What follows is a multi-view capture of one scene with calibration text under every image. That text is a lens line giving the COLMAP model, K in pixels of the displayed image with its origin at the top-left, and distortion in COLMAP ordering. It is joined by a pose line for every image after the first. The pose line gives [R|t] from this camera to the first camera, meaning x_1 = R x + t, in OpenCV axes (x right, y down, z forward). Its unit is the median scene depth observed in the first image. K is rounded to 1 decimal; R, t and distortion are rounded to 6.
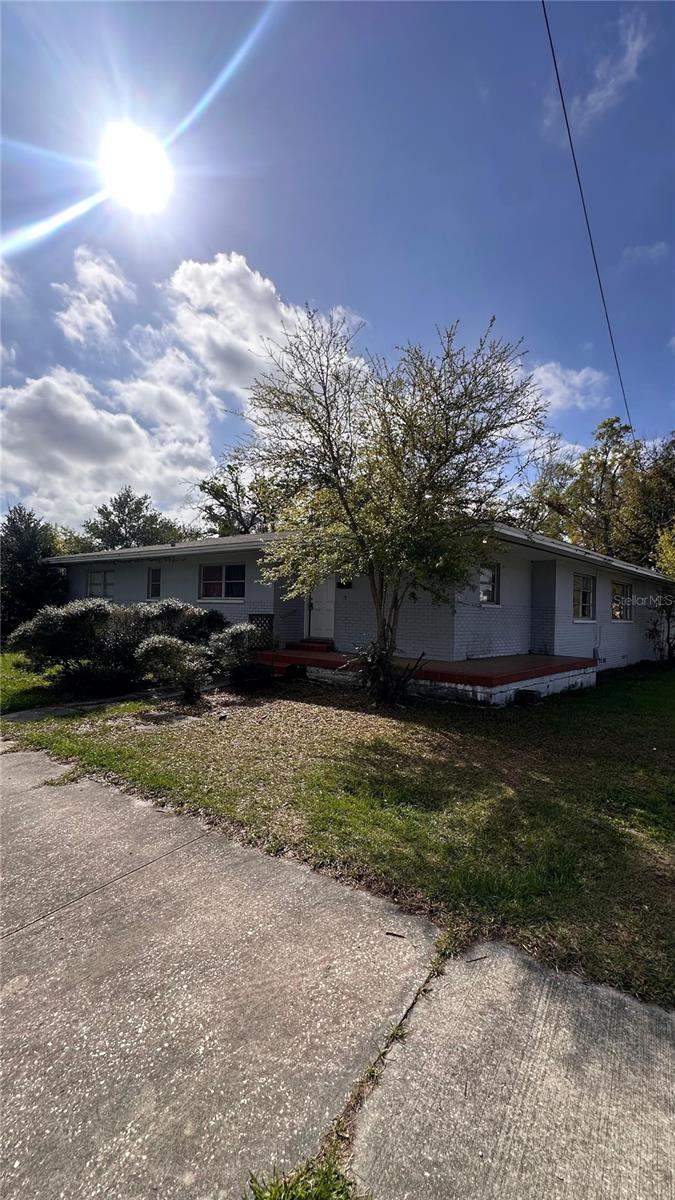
lens RADIAL K [[480.3, 0, 337.5], [0, 480.3, 600.0], [0, 0, 1]] dist [-0.001872, -0.000203]
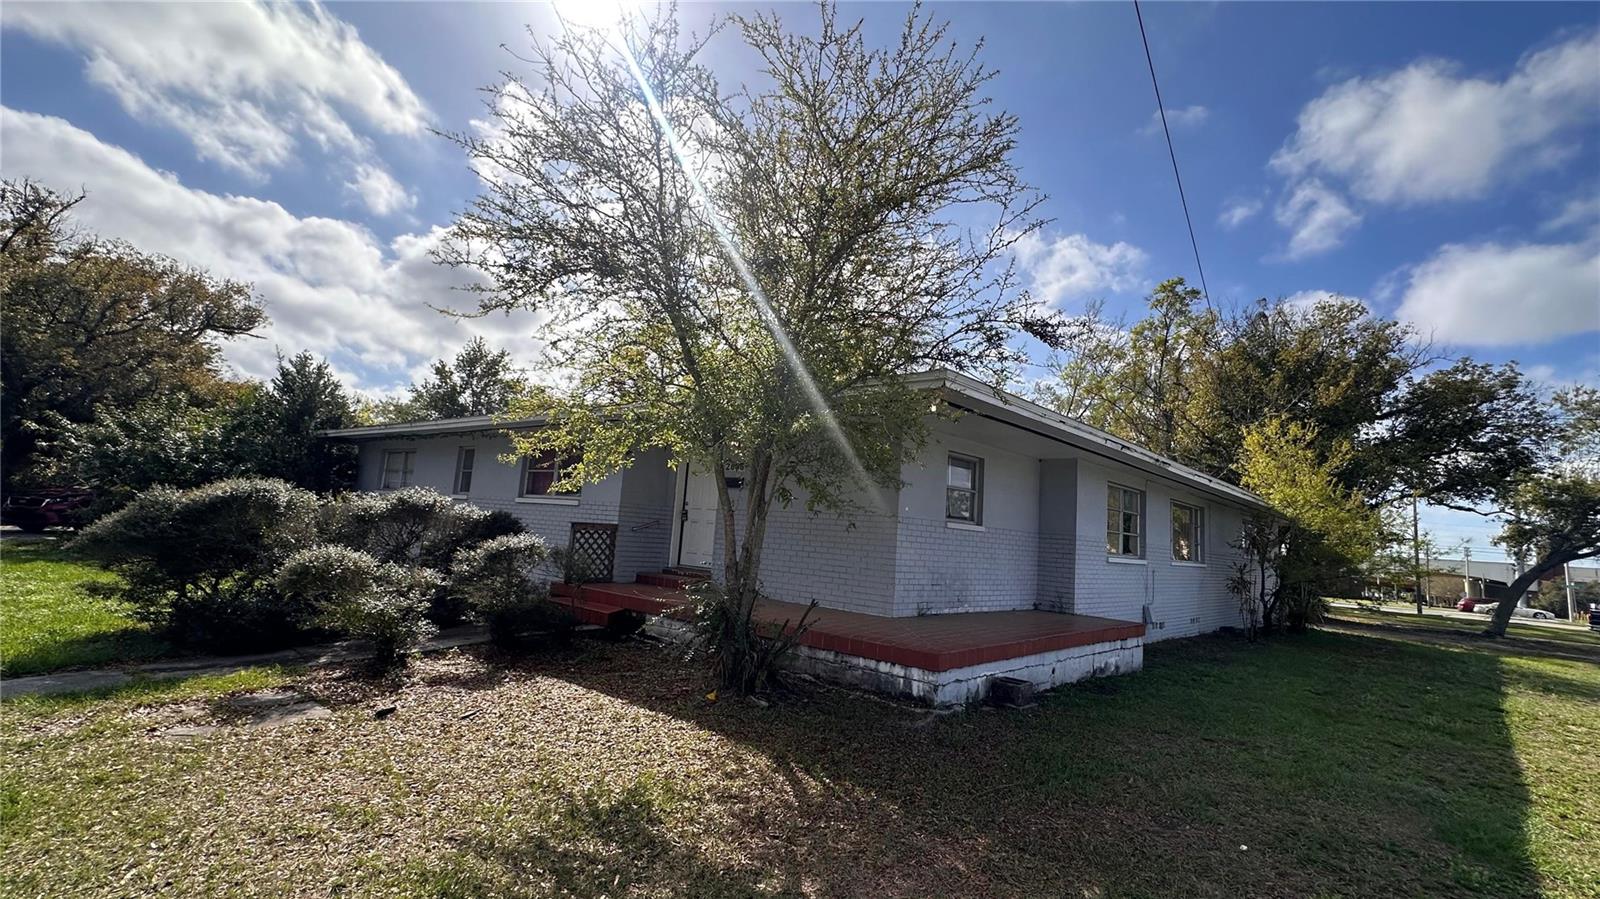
lens RADIAL K [[640.5, 0, 800.0], [0, 640.5, 449.5], [0, 0, 1]] dist [-0.001872, -0.000203]
pose [[0.998819, 0.043896, -0.020831, 0.118218], [-0.045884, 0.993179, -0.107193, 0.011307], [0.015984, 0.108023, 0.994020, 0.174974]]
